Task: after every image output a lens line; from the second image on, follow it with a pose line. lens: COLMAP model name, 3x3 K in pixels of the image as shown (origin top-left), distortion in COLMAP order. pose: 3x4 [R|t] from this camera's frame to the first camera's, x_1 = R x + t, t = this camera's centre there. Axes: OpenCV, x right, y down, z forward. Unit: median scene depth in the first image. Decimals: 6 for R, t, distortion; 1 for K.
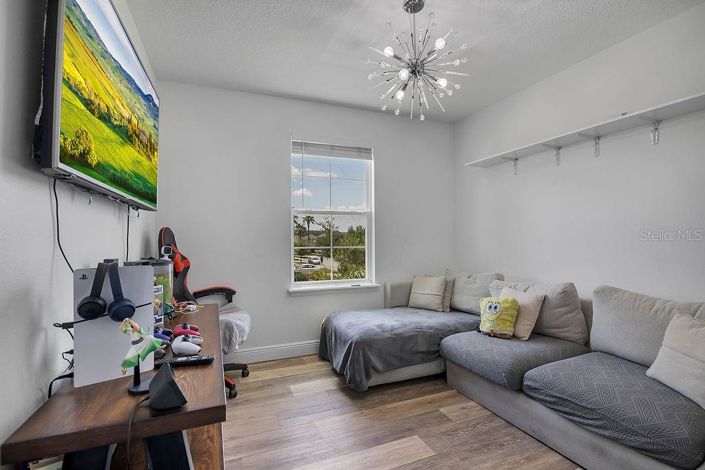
lens RADIAL K [[332.1, 0, 350.4], [0, 332.1, 236.7], [0, 0, 1]] dist [-0.010586, 0.000363]
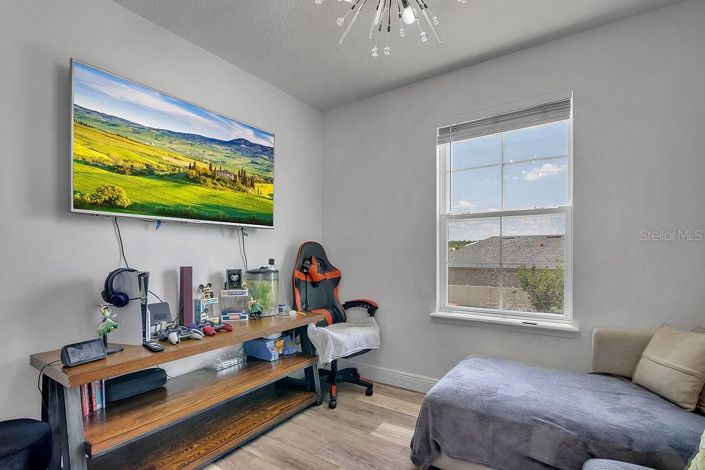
lens RADIAL K [[332.1, 0, 338.4], [0, 332.1, 260.8], [0, 0, 1]] dist [-0.010586, 0.000363]
pose [[0.522096, 0.013376, -0.852782, 0.507444], [0.011223, 0.999683, 0.022551, 0.008973], [0.852813, -0.021345, 0.521781, 0.480712]]
